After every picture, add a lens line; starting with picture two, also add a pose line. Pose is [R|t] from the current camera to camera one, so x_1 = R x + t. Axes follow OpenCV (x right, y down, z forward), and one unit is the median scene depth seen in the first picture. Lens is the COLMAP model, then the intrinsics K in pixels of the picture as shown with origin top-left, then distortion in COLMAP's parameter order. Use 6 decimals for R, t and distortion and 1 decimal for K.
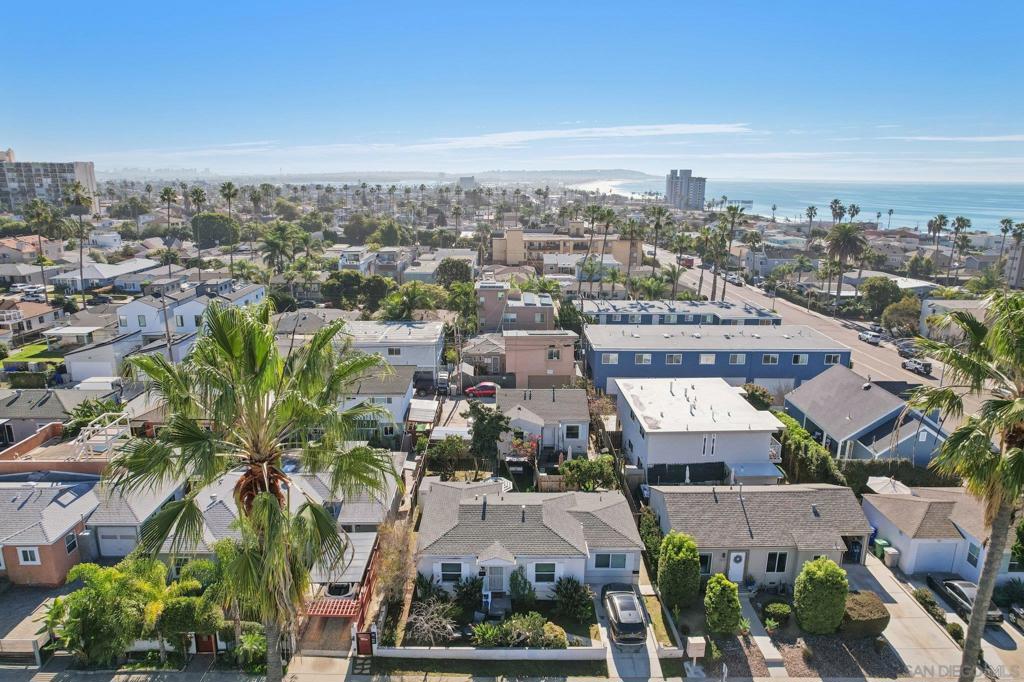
lens RADIAL K [[653.2, 0, 510.4], [0, 653.2, 344.3], [0, 0, 1]] dist [-0.066411, 0.051742]
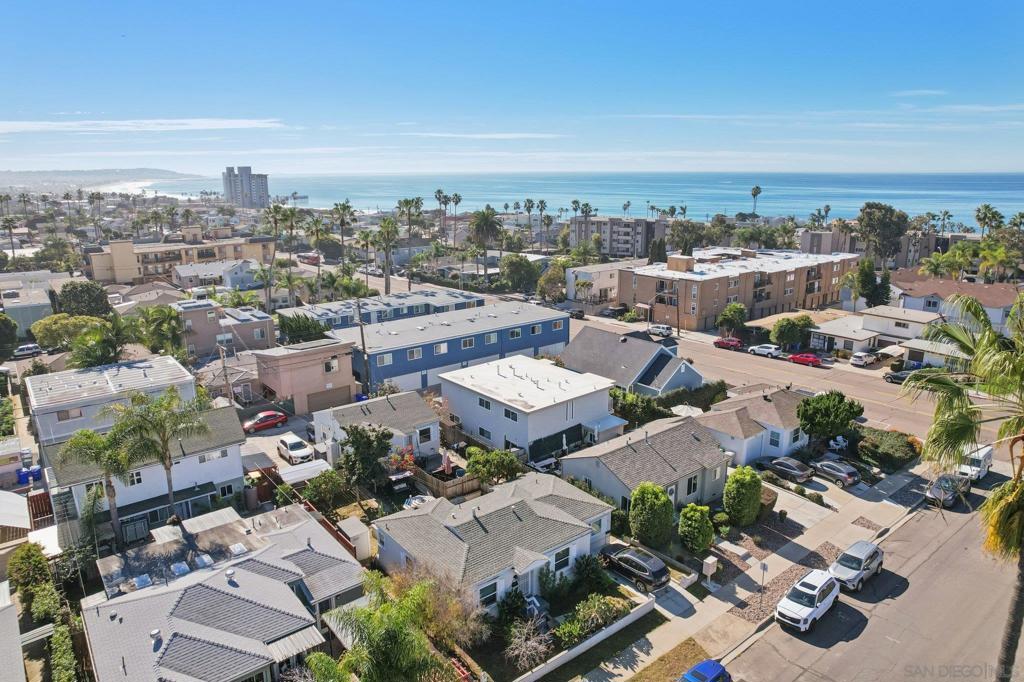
lens RADIAL K [[655.4, 0, 512.0], [0, 655.4, 341.0], [0, 0, 1]] dist [-0.038351, 0.000503]
pose [[0.788303, -0.166620, 0.592297, -0.540523], [0.166767, 0.984462, 0.054987, -0.054753], [-0.592256, 0.055429, 0.803841, 0.192585]]
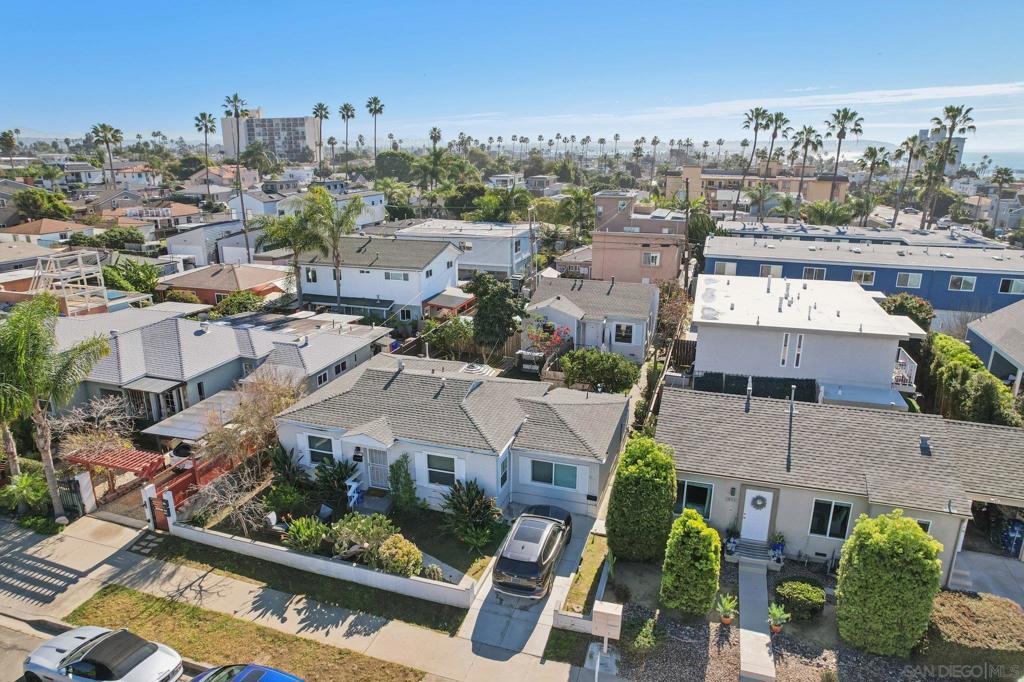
lens RADIAL K [[653.6, 0, 514.8], [0, 653.6, 342.5], [0, 0, 1]] dist [-0.075255, 0.067900]
pose [[0.950286, 0.088965, -0.298400, 0.302471], [-0.076459, 0.995644, 0.053350, 0.172309], [0.301847, -0.027882, 0.952949, 0.372558]]
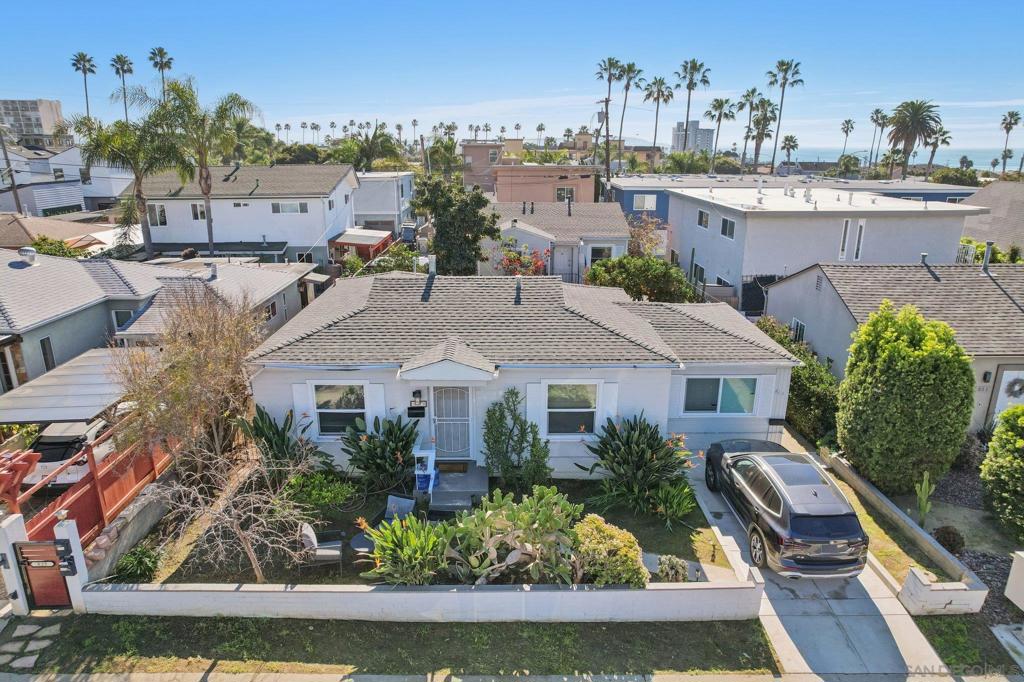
lens RADIAL K [[653.6, 0, 514.8], [0, 653.6, 342.5], [0, 0, 1]] dist [-0.075255, 0.067900]
pose [[0.999981, -0.004377, 0.004413, 0.015639], [0.004176, 0.998991, 0.044714, 0.281271], [-0.004604, -0.044695, 0.998990, 0.572794]]
